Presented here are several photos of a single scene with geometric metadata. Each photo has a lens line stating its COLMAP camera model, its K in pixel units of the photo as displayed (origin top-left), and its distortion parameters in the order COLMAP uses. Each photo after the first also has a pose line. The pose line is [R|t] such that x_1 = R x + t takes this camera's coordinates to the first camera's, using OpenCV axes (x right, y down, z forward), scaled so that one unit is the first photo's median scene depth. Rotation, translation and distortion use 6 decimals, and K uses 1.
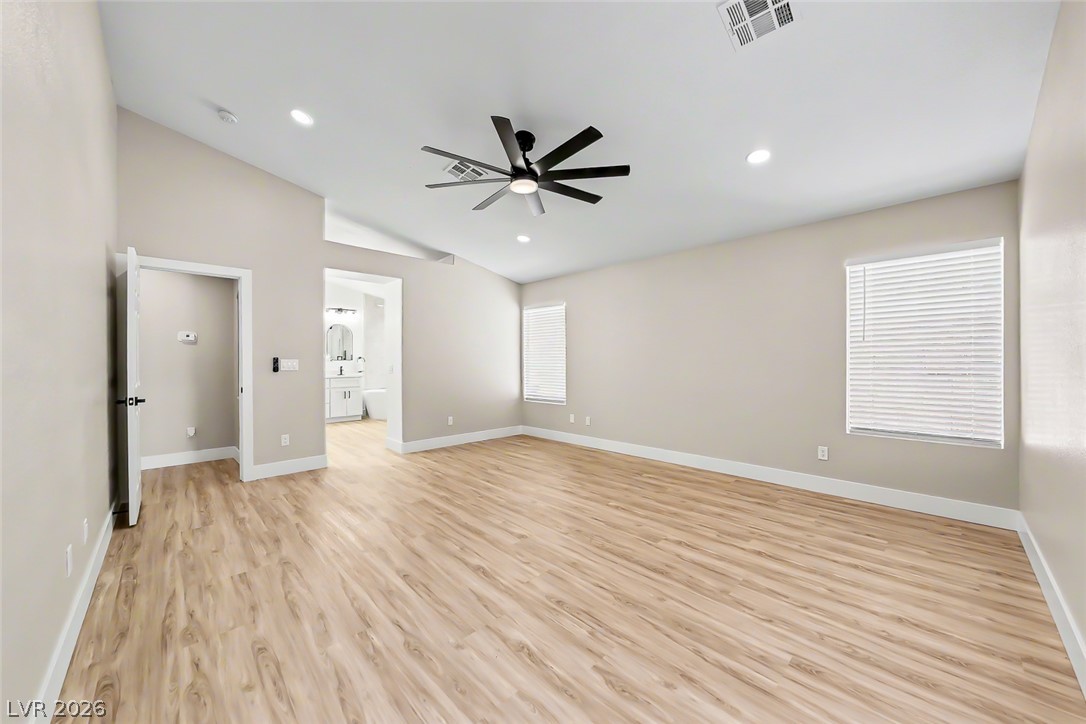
lens RADIAL K [[380.0, 0, 531.3], [0, 380.0, 360.6], [0, 0, 1]] dist [0.003060, -0.000596]
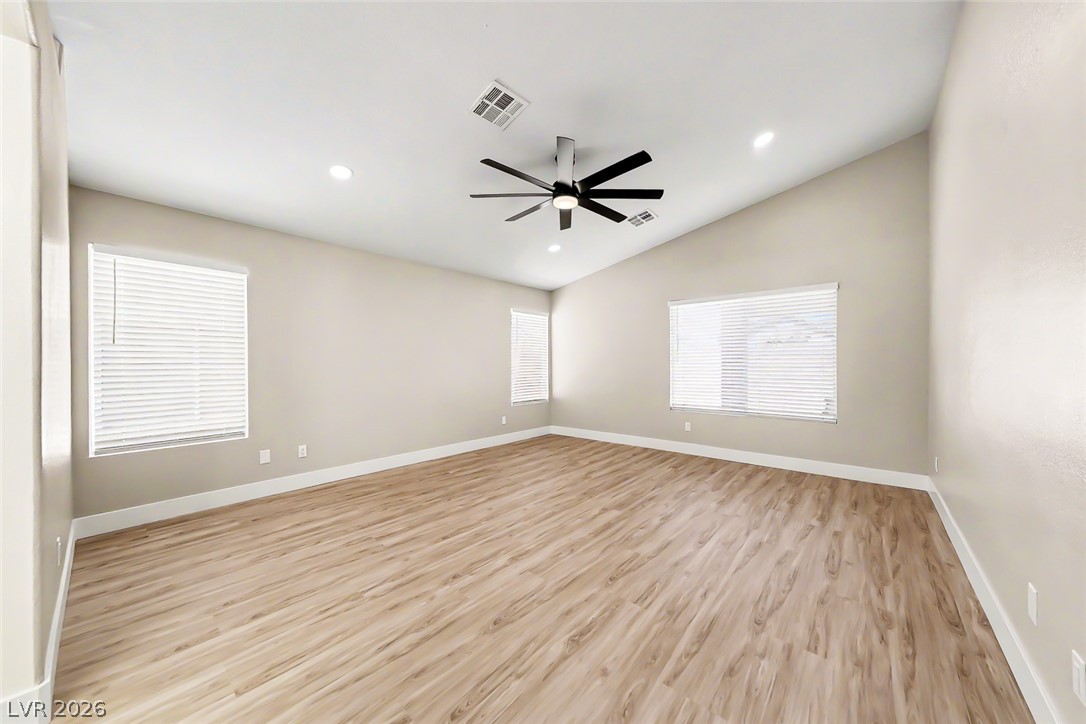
lens RADIAL K [[380.0, 0, 541.2], [0, 380.0, 364.0], [0, 0, 1]] dist [0.003060, -0.000596]
pose [[-0.100435, 0.010419, 0.994889, -1.154042], [0.004344, 0.999940, -0.010033, 0.018933], [-0.994934, 0.003314, -0.100474, 1.274626]]
